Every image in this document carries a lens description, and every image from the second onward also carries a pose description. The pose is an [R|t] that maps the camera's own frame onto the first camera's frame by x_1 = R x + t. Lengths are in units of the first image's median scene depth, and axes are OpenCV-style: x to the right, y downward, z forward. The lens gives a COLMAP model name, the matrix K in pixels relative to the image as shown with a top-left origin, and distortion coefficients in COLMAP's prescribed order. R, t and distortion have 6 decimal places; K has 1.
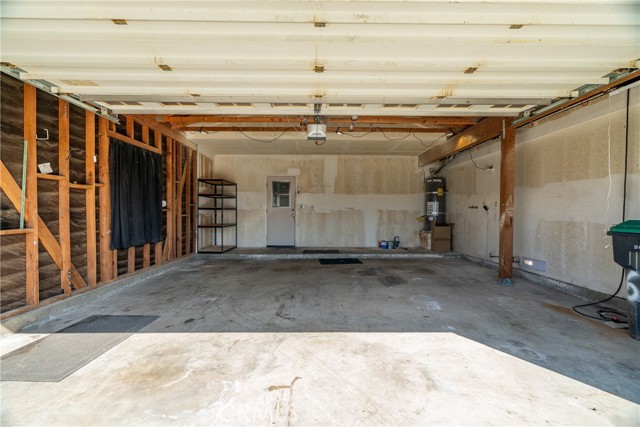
lens RADIAL K [[292.5, 0, 309.4], [0, 292.5, 213.6], [0, 0, 1]] dist [-0.007873, 0.003984]
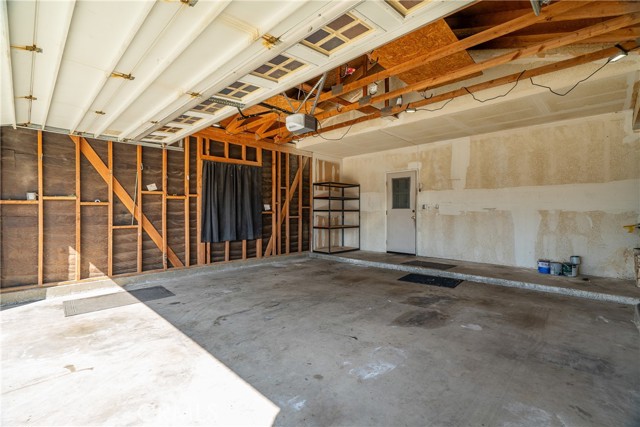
lens RADIAL K [[292.5, 0, 318.3], [0, 292.5, 213.4], [0, 0, 1]] dist [-0.007873, 0.003984]
pose [[0.705296, 0.000591, -0.708913, 0.642750], [-0.001353, 0.999999, -0.000512, -0.010793], [0.708912, 0.001320, 0.705296, 0.398140]]
